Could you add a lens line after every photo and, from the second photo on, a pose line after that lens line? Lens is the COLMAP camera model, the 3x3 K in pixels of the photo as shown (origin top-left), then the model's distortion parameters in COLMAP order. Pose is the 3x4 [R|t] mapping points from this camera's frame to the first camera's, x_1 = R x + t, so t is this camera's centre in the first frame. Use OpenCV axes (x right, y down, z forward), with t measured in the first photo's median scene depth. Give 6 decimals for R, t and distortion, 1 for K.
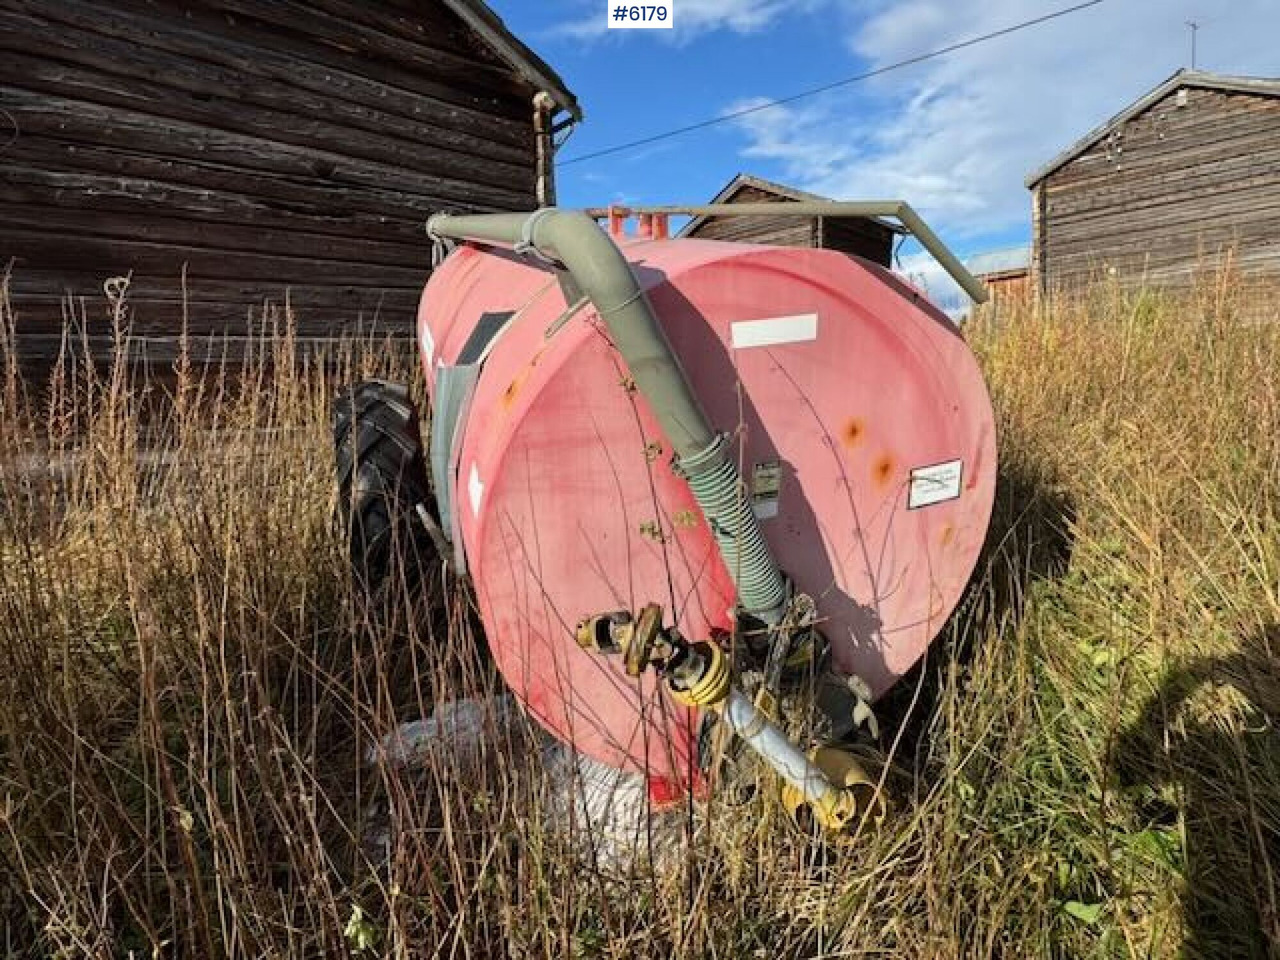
lens RADIAL K [[687.6, 0, 640.0], [0, 687.6, 480.0], [0, 0, 1]] dist [0.002805, -0.000597]
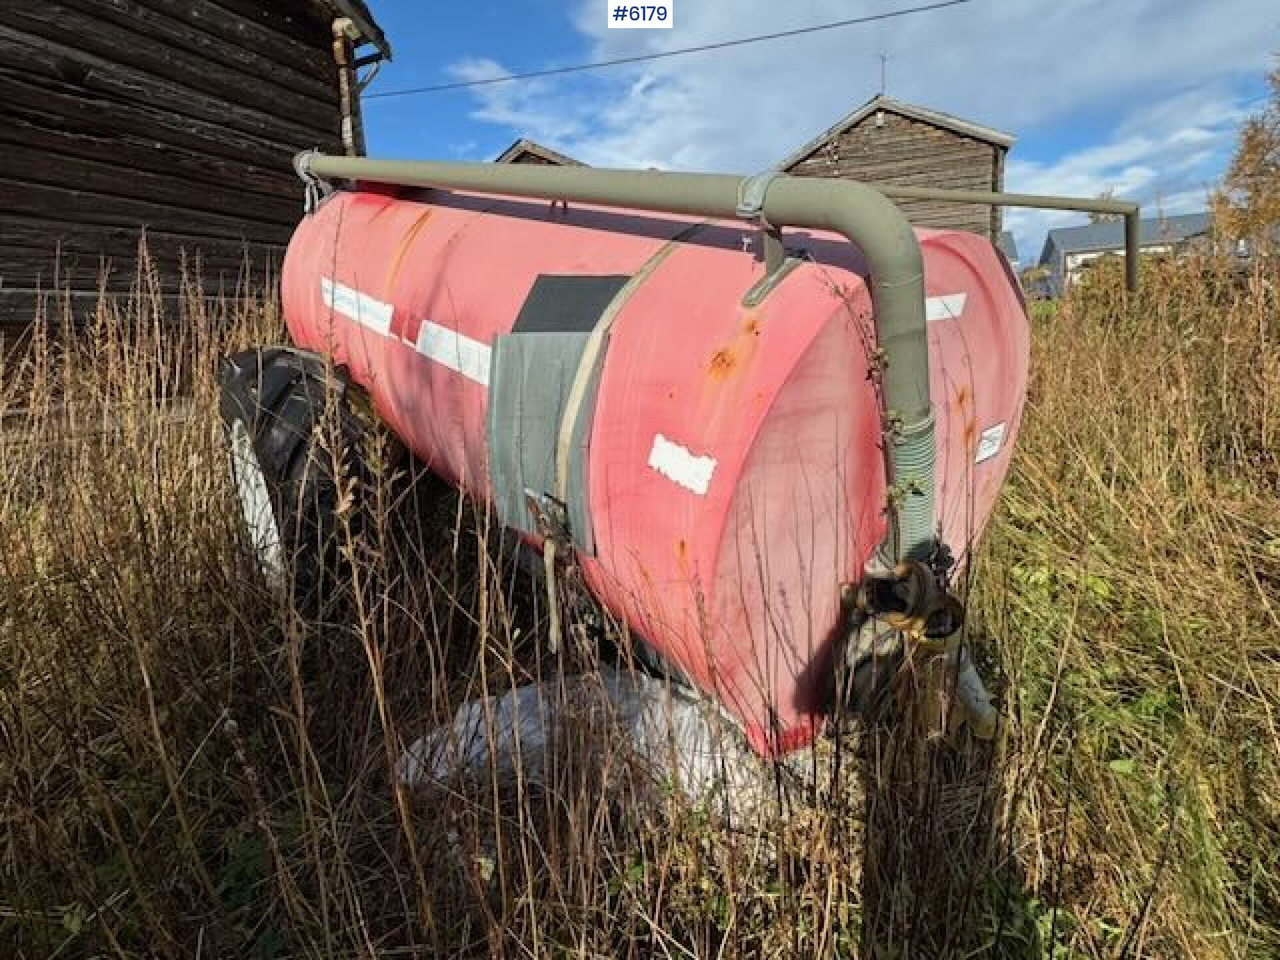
lens RADIAL K [[687.6, 0, 640.0], [0, 687.6, 480.0], [0, 0, 1]] dist [0.002805, -0.000597]
pose [[0.934050, -0.054095, 0.353022, -0.131298], [0.040252, 0.998110, 0.046443, -0.002890], [-0.354867, -0.029170, 0.934462, 0.030081]]
